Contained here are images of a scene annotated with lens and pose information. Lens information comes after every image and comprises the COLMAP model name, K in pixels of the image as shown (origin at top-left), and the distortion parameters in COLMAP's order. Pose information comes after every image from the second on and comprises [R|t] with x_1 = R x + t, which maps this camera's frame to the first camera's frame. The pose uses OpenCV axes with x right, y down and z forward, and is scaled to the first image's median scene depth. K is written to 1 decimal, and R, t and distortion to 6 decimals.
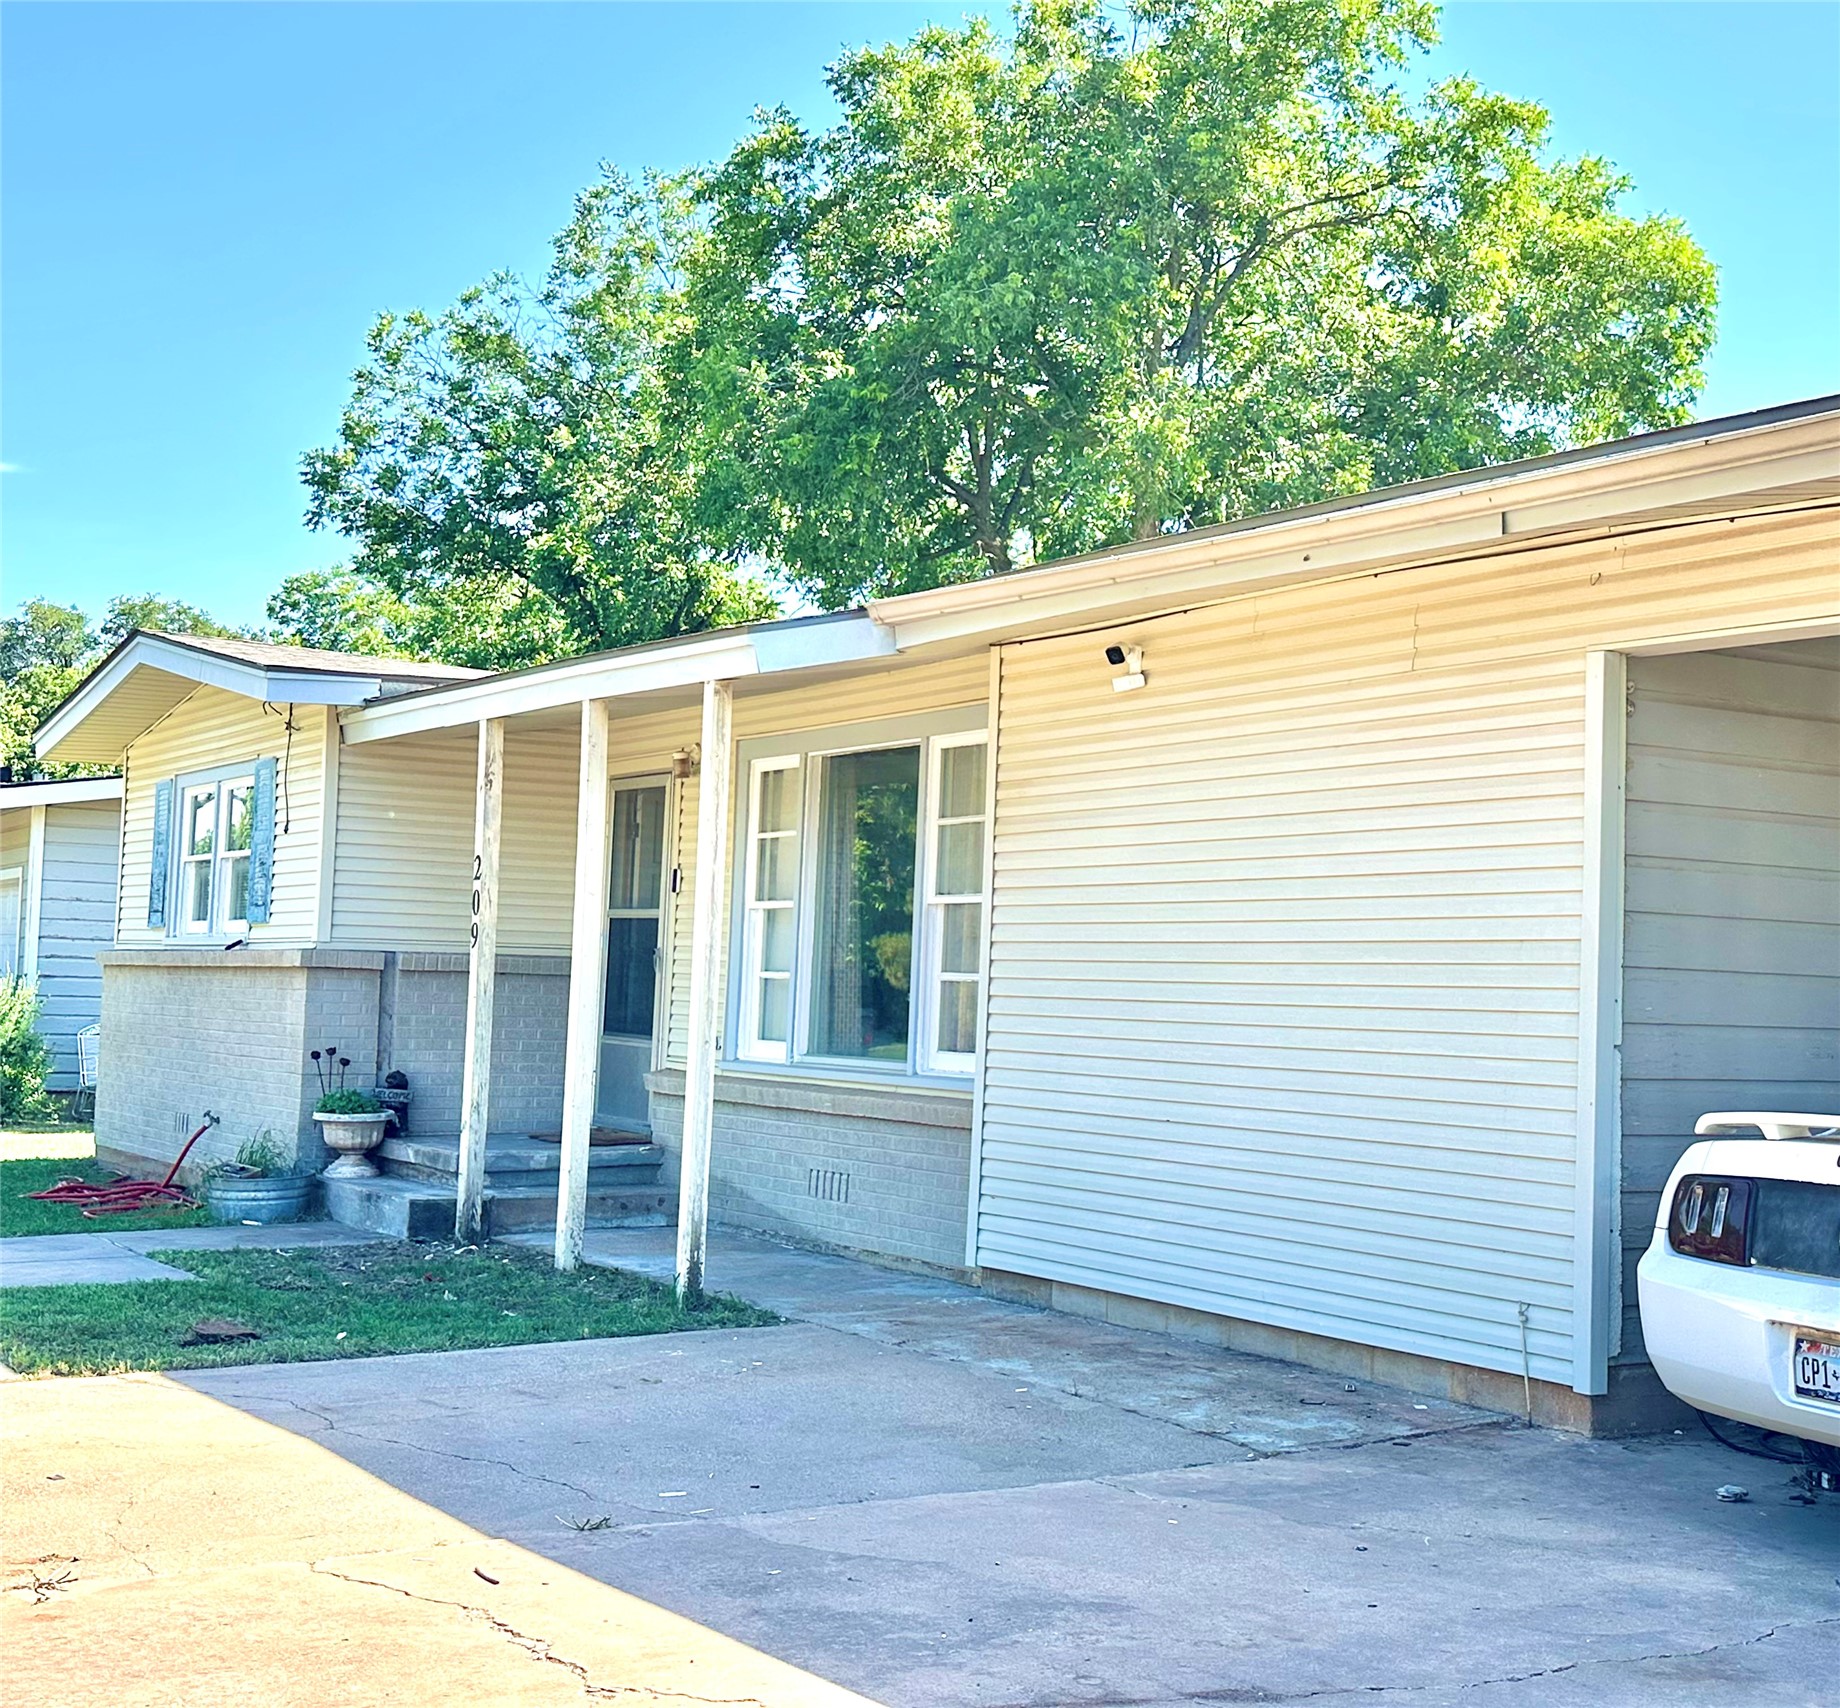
lens RADIAL K [[2447.3, 0, 920.0], [0, 2447.3, 854.0], [0, 0, 1]] dist [0.129009, -0.006293]
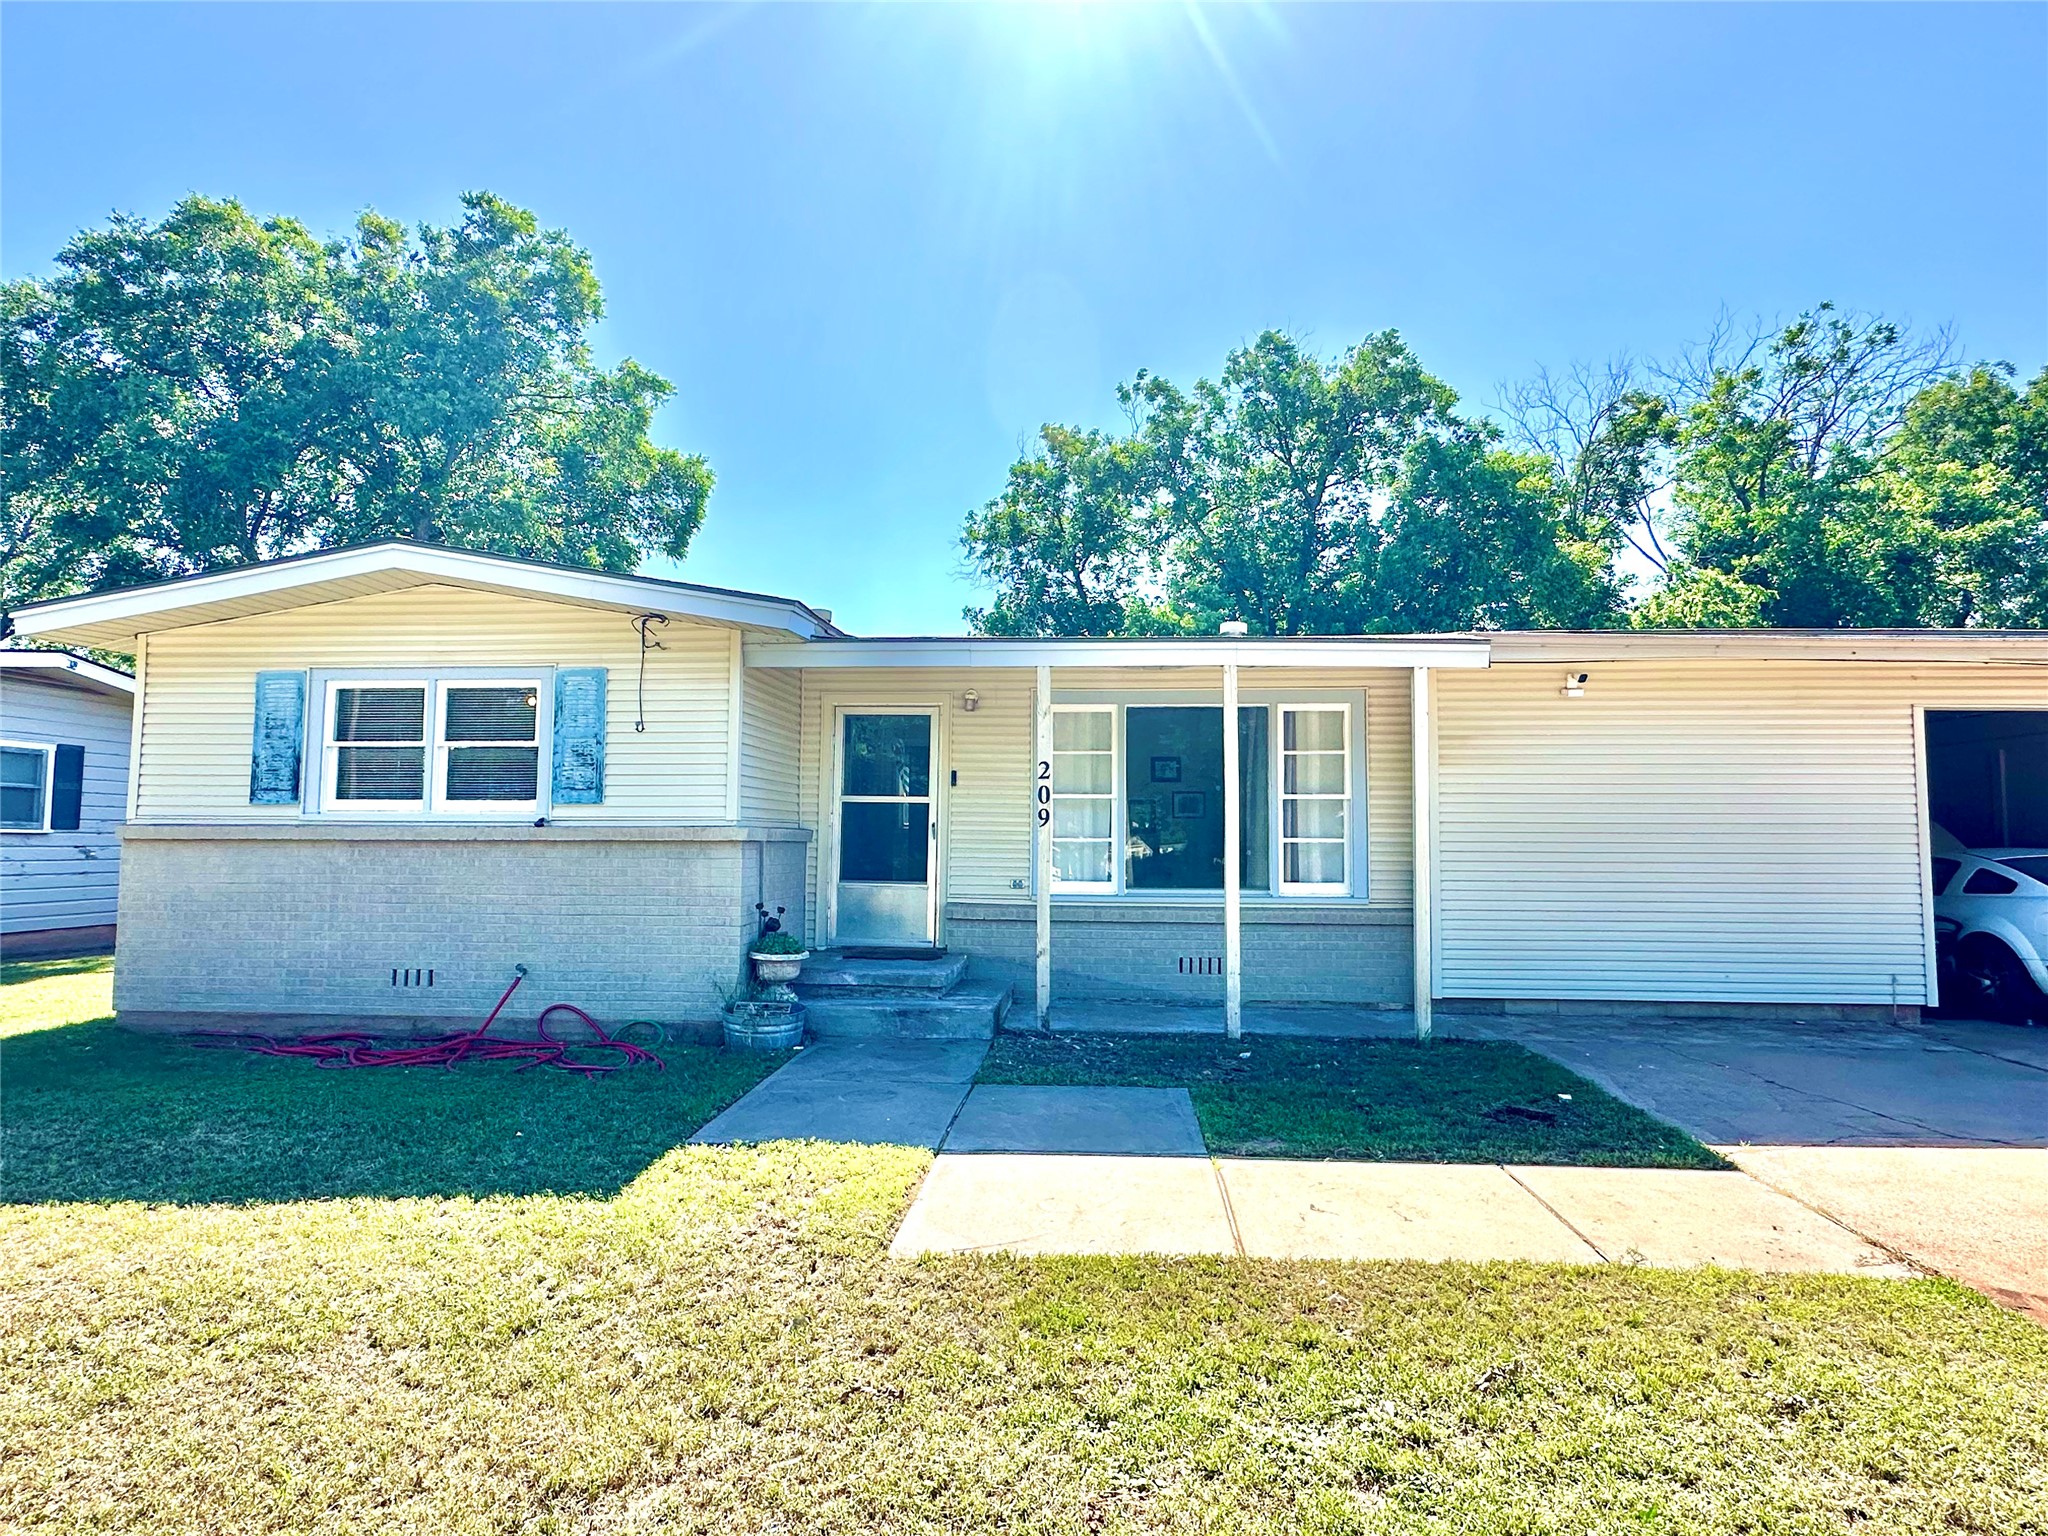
lens RADIAL K [[1085.8, 0, 1024.0], [0, 1085.8, 768.0], [0, 0, 1]] dist [-0.000907, 0.000074]
pose [[0.613791, 0.026827, 0.789012, -0.692299], [-0.032322, 0.999438, -0.008837, 0.010526], [-0.788806, -0.020078, 0.614314, 0.632829]]
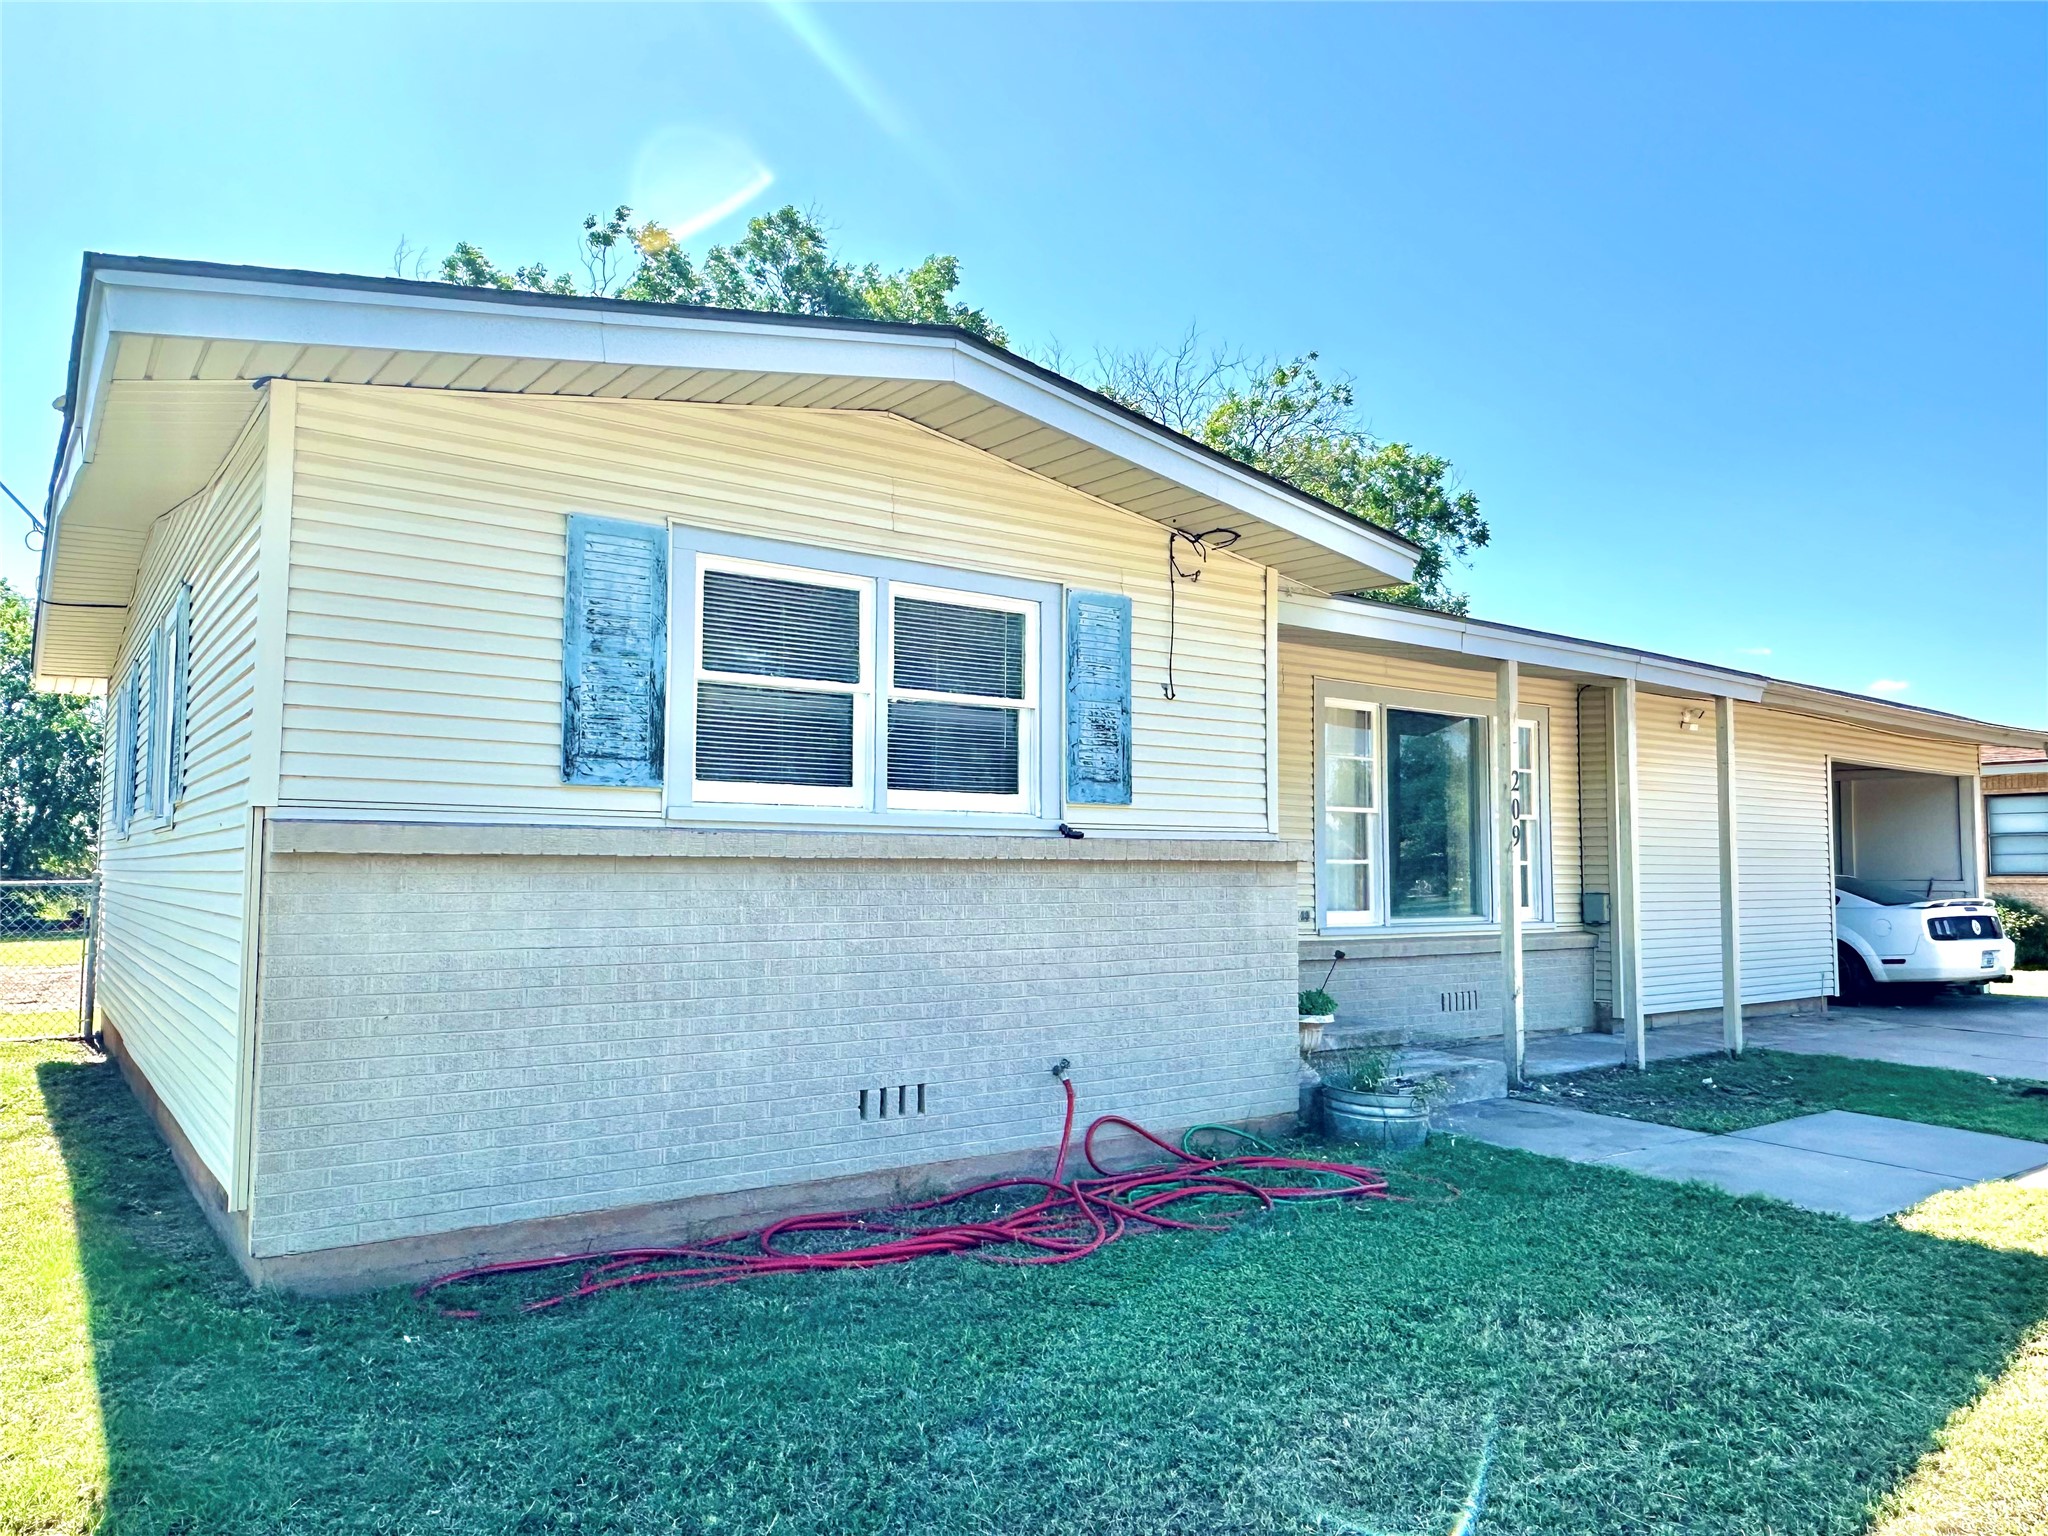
lens RADIAL K [[1416.5, 0, 1024.0], [0, 1416.5, 768.0], [0, 0, 1]] dist [0.003665, 0.000983]
pose [[-0.054877, 0.041325, 0.997638, -0.891171], [-0.063975, 0.996945, -0.044816, 0.048361], [-0.996442, -0.066284, -0.052065, 1.315562]]
